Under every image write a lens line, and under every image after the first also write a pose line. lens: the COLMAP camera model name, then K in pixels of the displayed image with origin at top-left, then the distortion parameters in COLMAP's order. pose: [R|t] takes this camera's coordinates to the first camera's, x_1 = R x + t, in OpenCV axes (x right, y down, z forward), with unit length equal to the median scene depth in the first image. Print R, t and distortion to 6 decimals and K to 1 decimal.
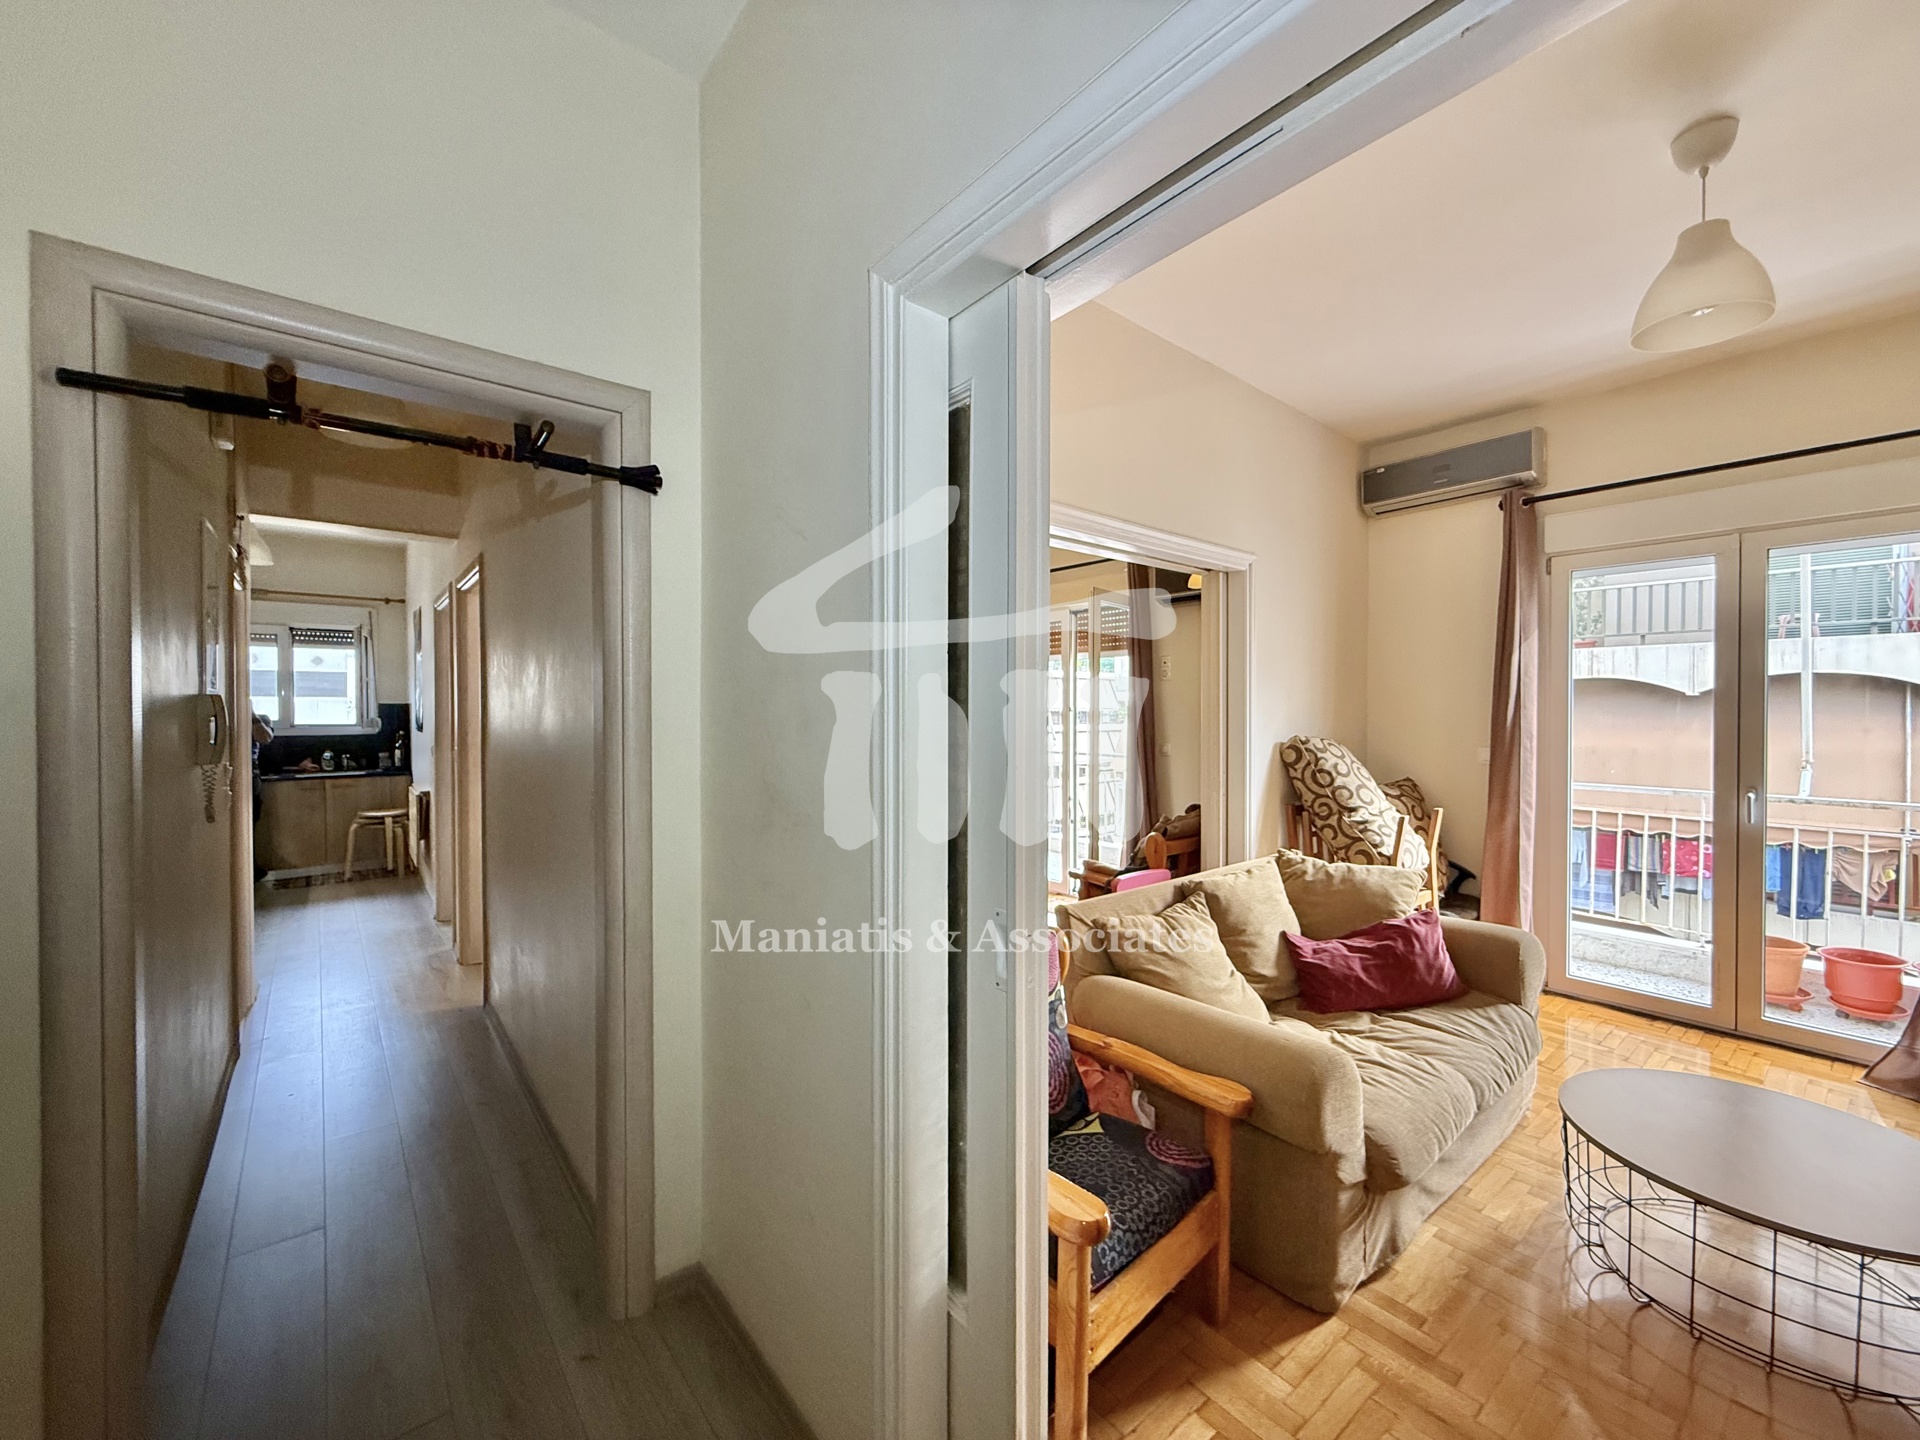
lens RADIAL K [[770.6, 0, 954.2], [0, 770.6, 720.7], [0, 0, 1]] dist [-0.000482, 0.000531]
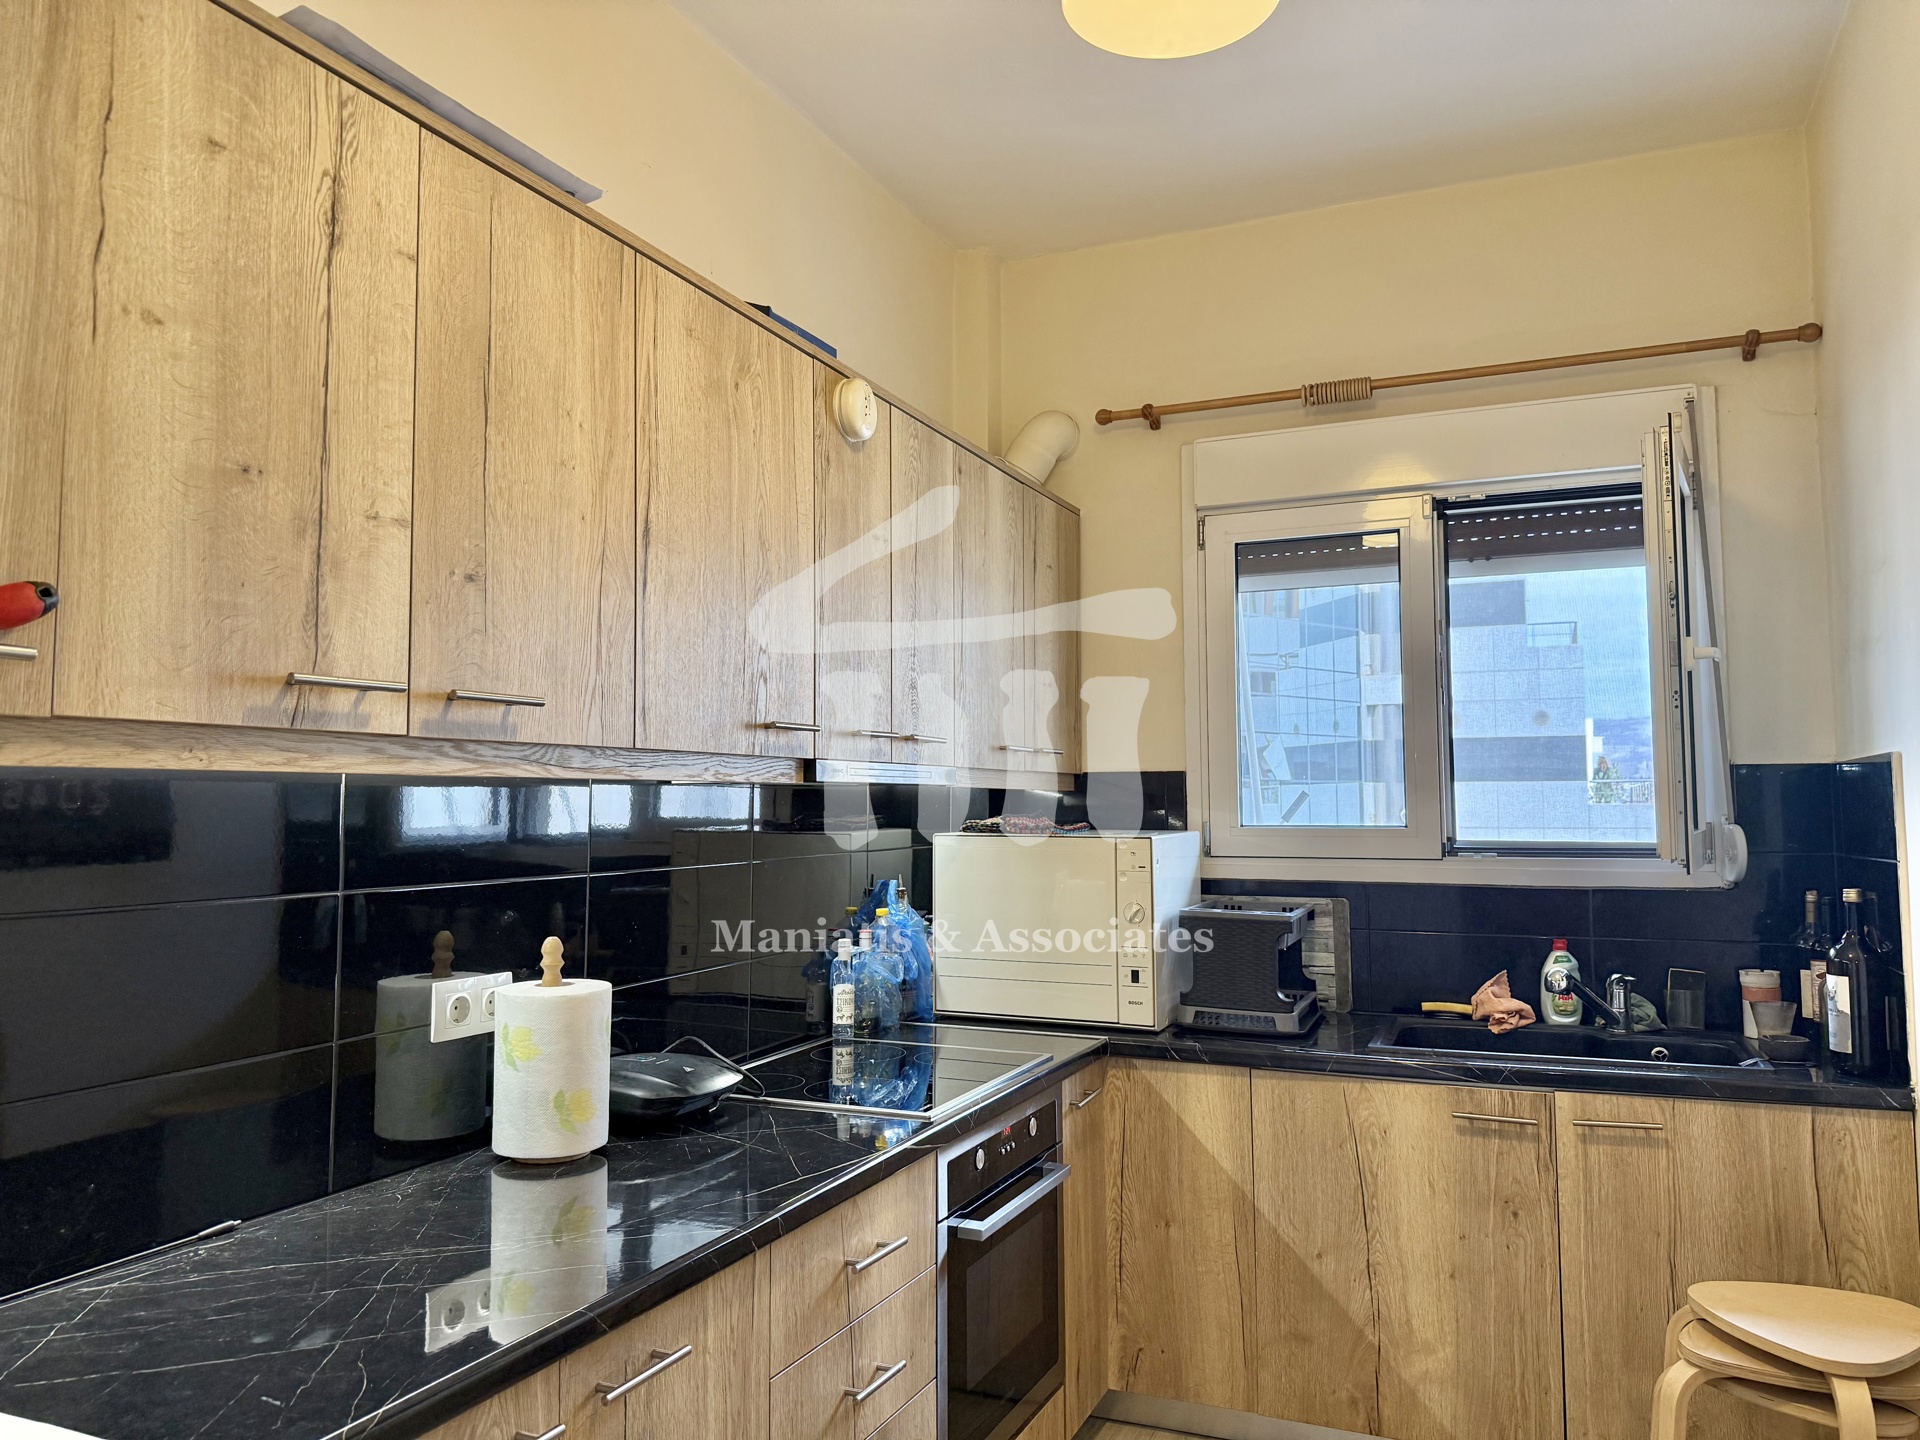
lens RADIAL K [[1340.5, 0, 960.0], [0, 1340.5, 720.0], [0, 0, 1]] dist [0.104437, -0.168342]
pose [[0.453730, -0.060076, -0.889112, -1.035921], [-0.006229, 0.997487, -0.070578, -0.011181], [0.891117, 0.037561, 0.452216, 1.282226]]
